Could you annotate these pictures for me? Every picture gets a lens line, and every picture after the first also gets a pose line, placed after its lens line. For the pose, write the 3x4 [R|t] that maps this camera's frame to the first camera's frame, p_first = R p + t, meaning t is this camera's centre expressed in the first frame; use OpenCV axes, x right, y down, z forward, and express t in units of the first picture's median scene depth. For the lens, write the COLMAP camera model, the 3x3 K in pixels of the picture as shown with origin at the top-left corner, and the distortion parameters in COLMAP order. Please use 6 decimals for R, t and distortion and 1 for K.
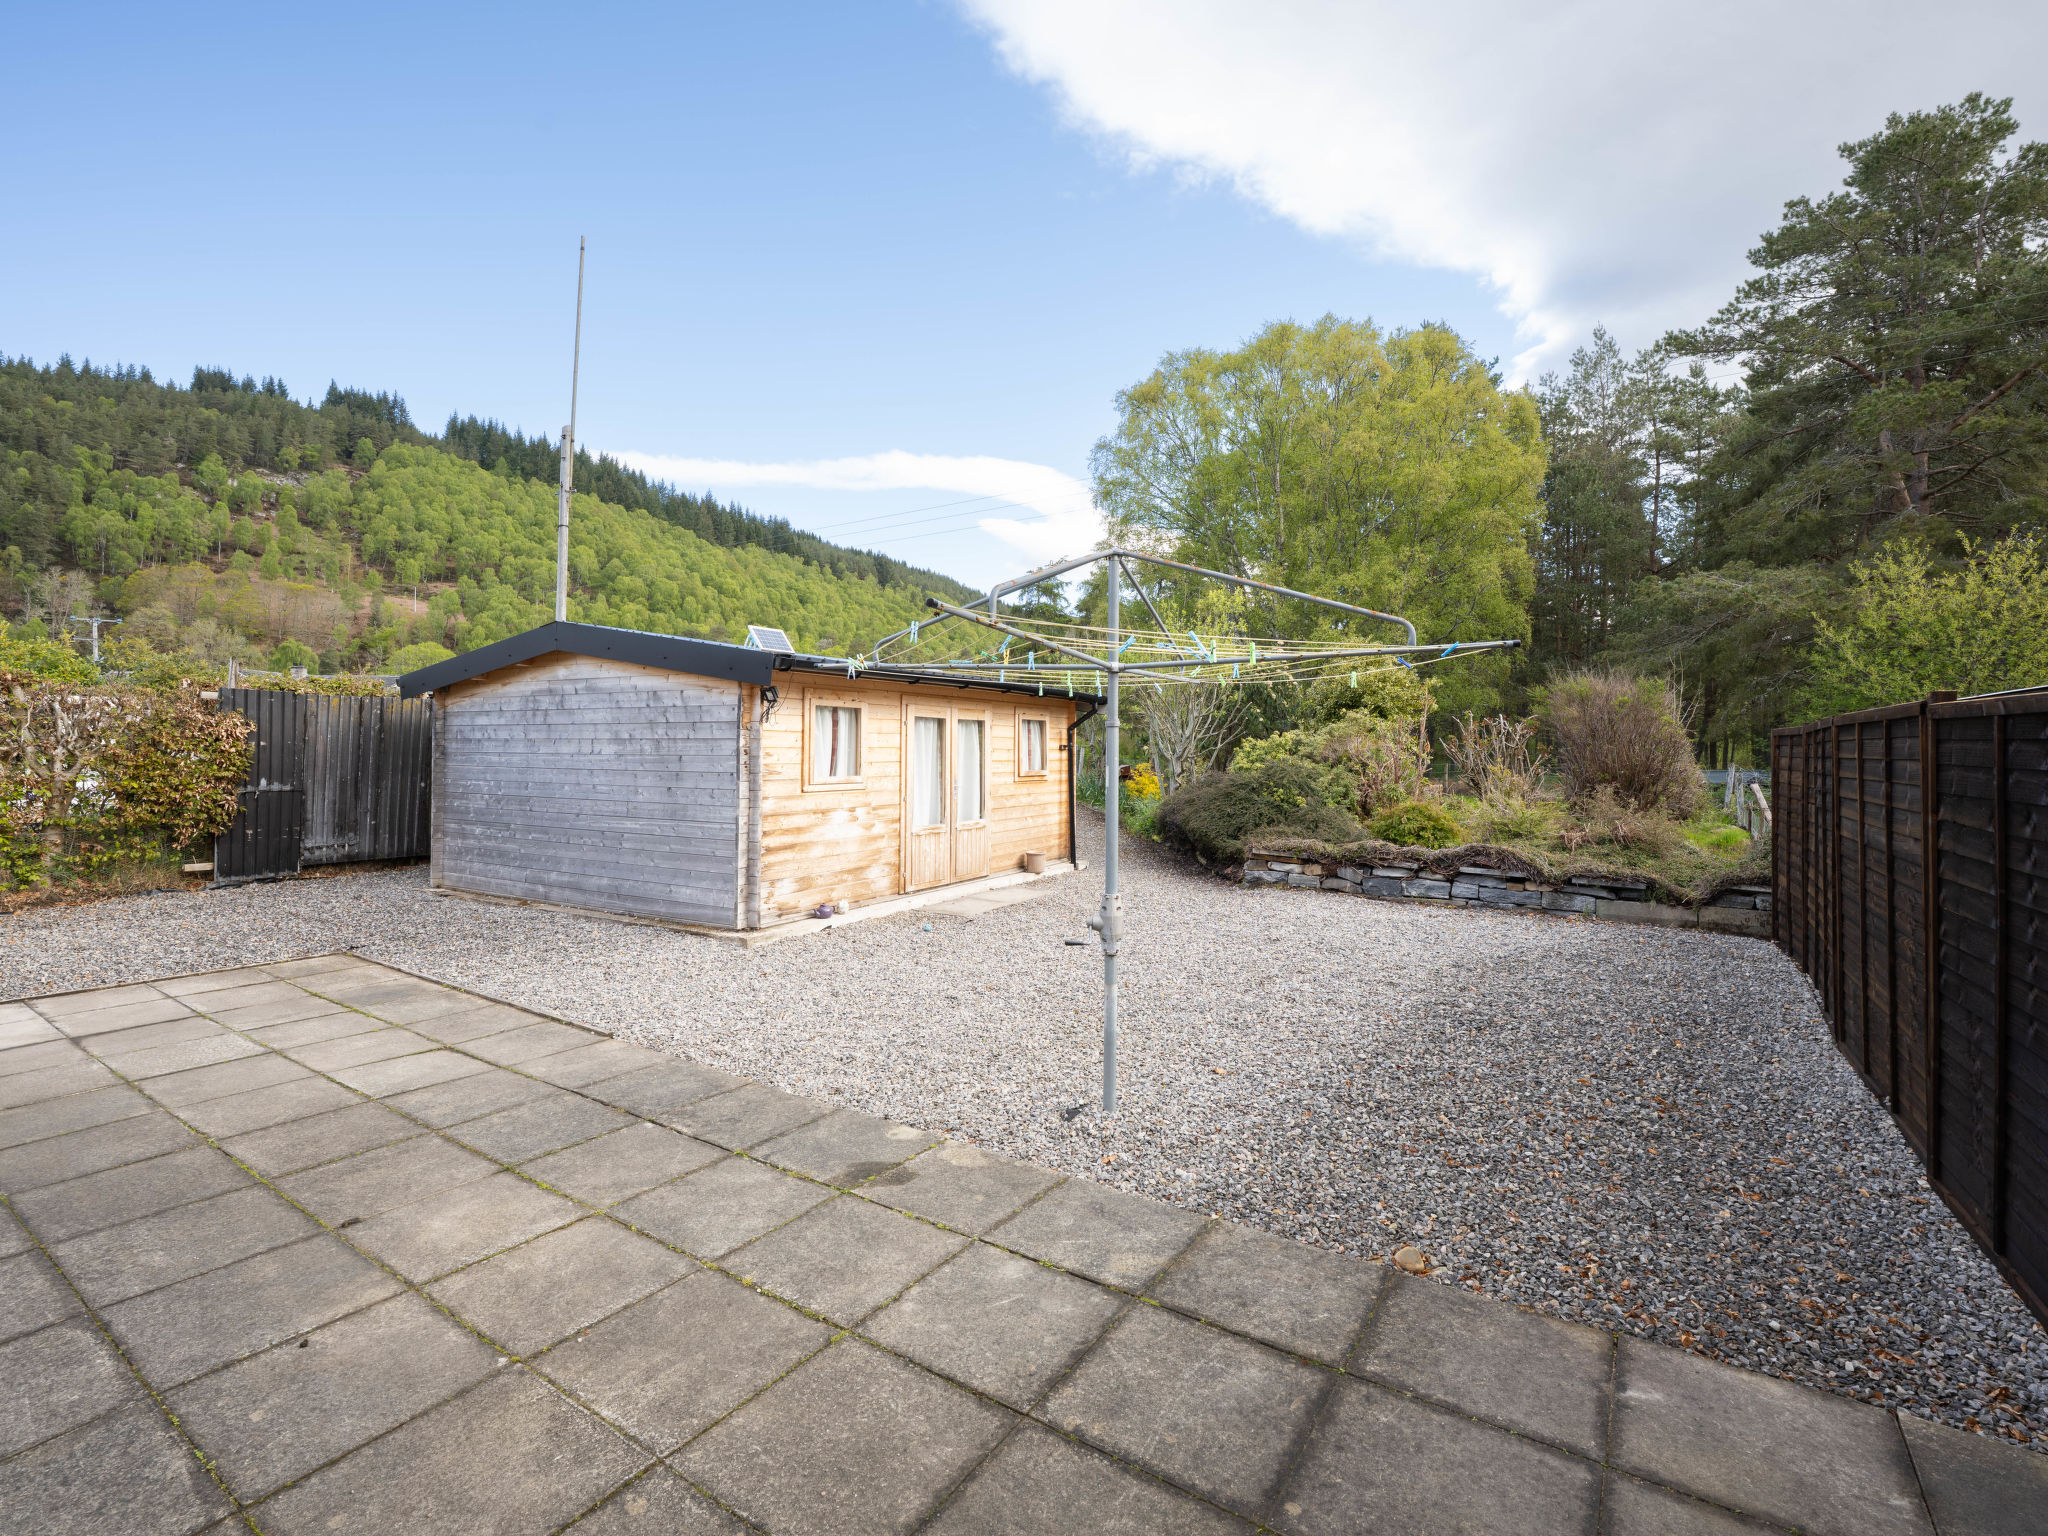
lens RADIAL K [[929.1, 0, 1026.1], [0, 929.1, 758.0], [0, 0, 1]] dist [-0.019574, -0.000382]
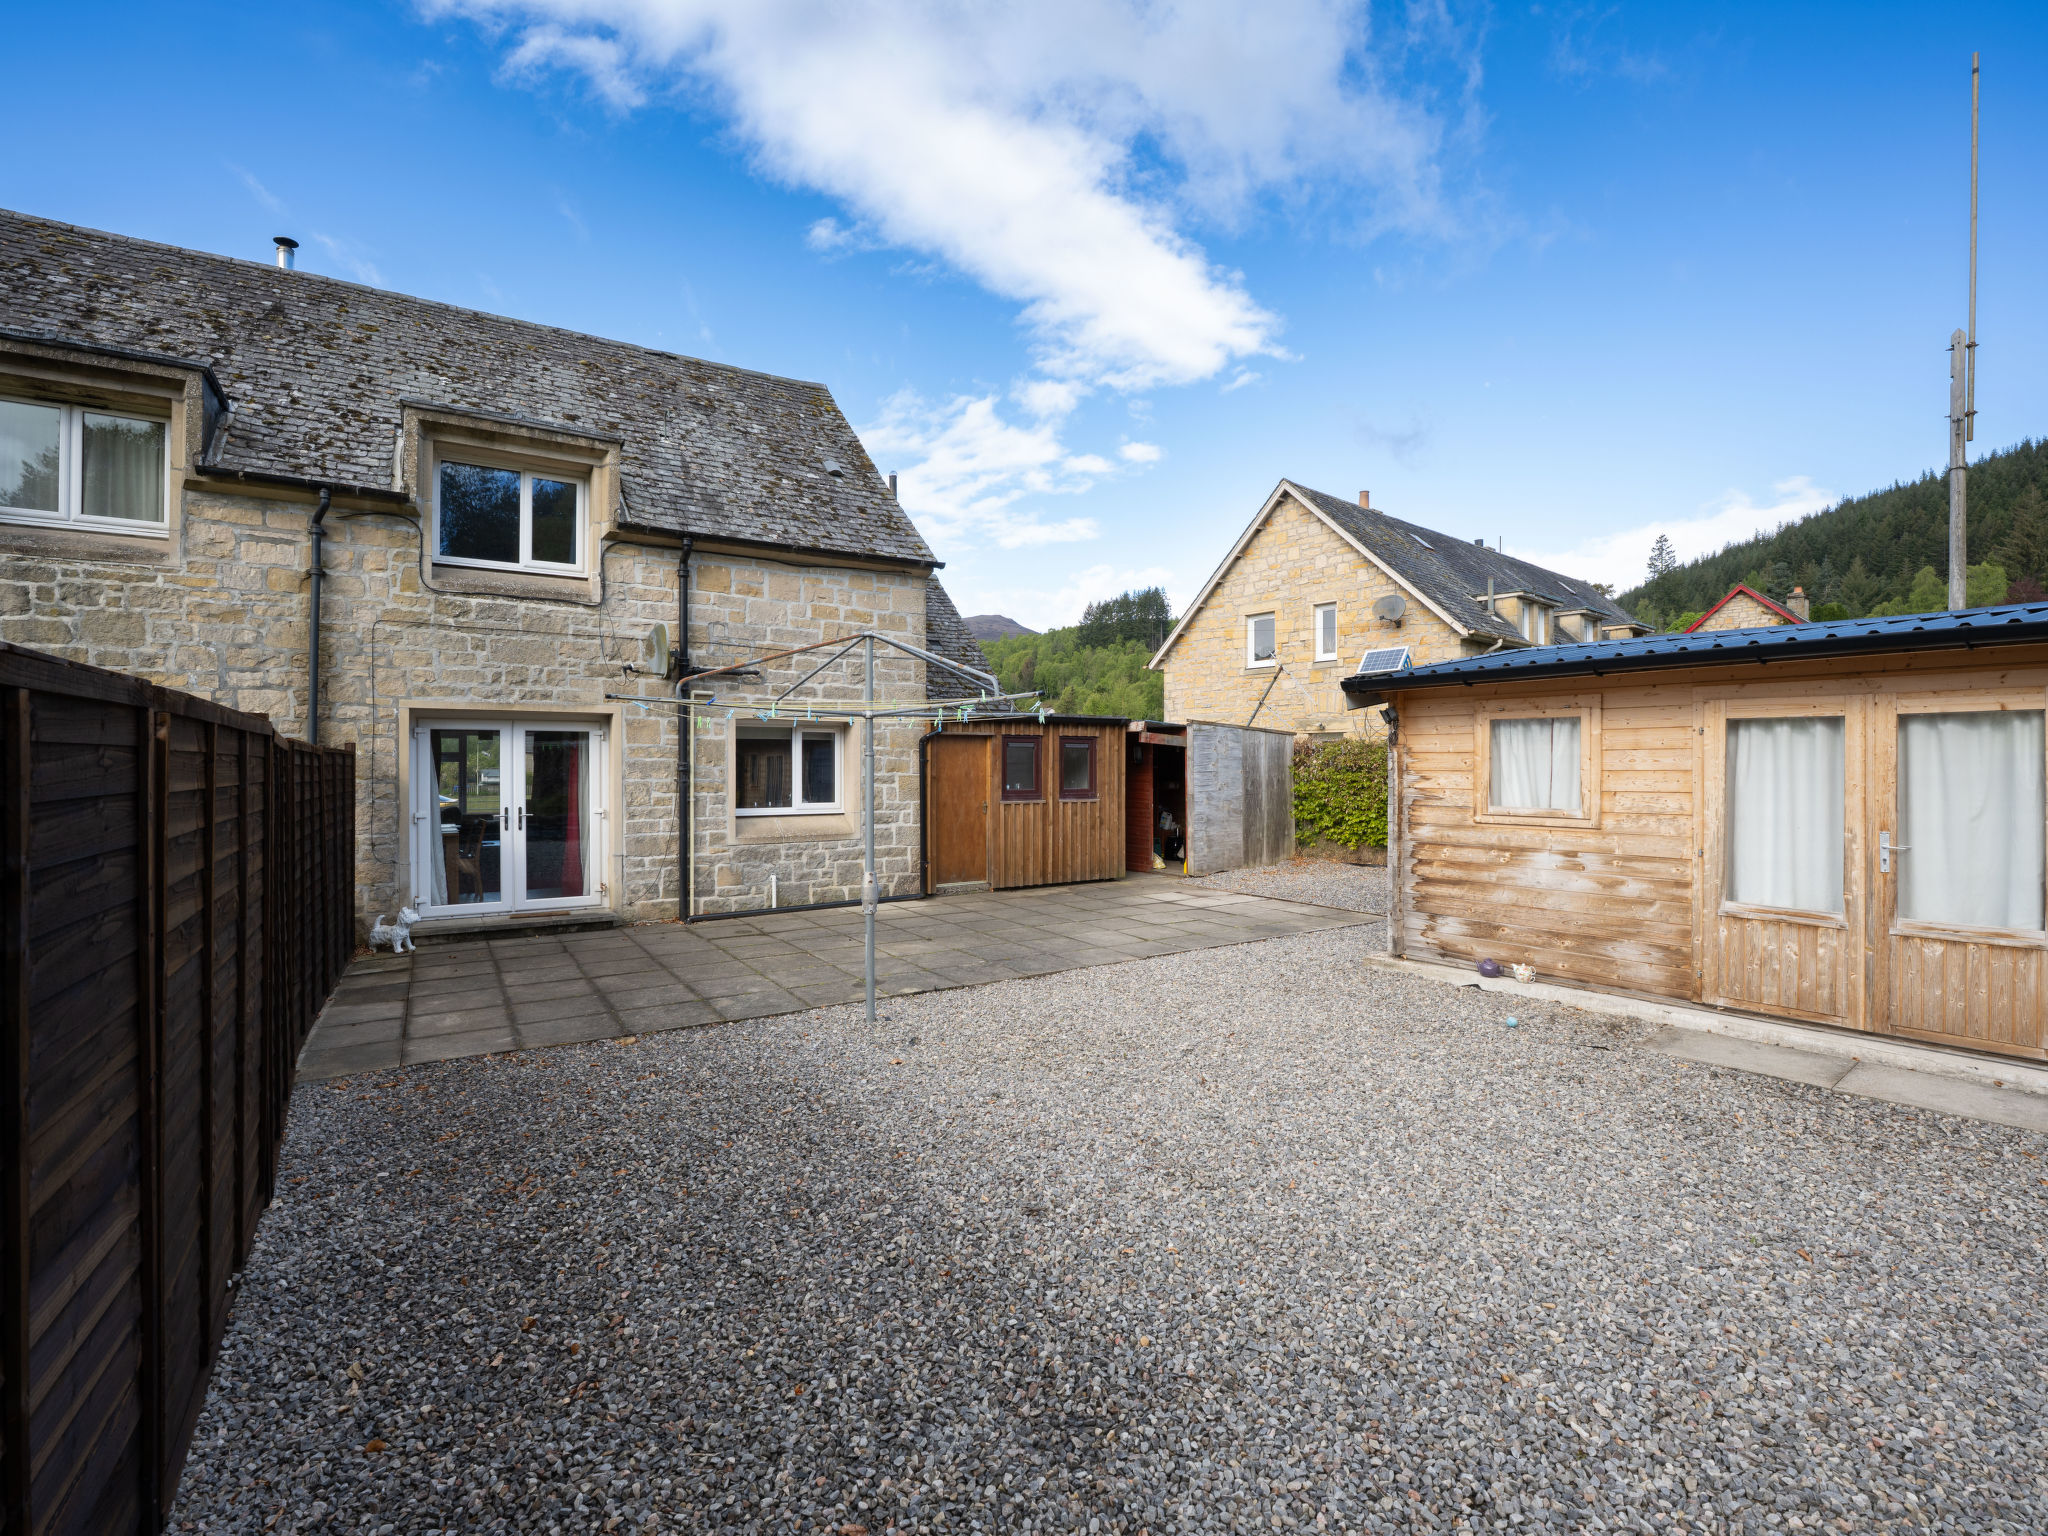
lens RADIAL K [[929.1, 0, 1023.3], [0, 929.1, 764.3], [0, 0, 1]] dist [-0.019574, -0.000382]
pose [[-0.368019, -0.004513, -0.929807, 0.734436], [-0.012415, 0.999923, 0.000061, -0.012482], [0.929735, 0.011566, -0.368046, 0.950744]]
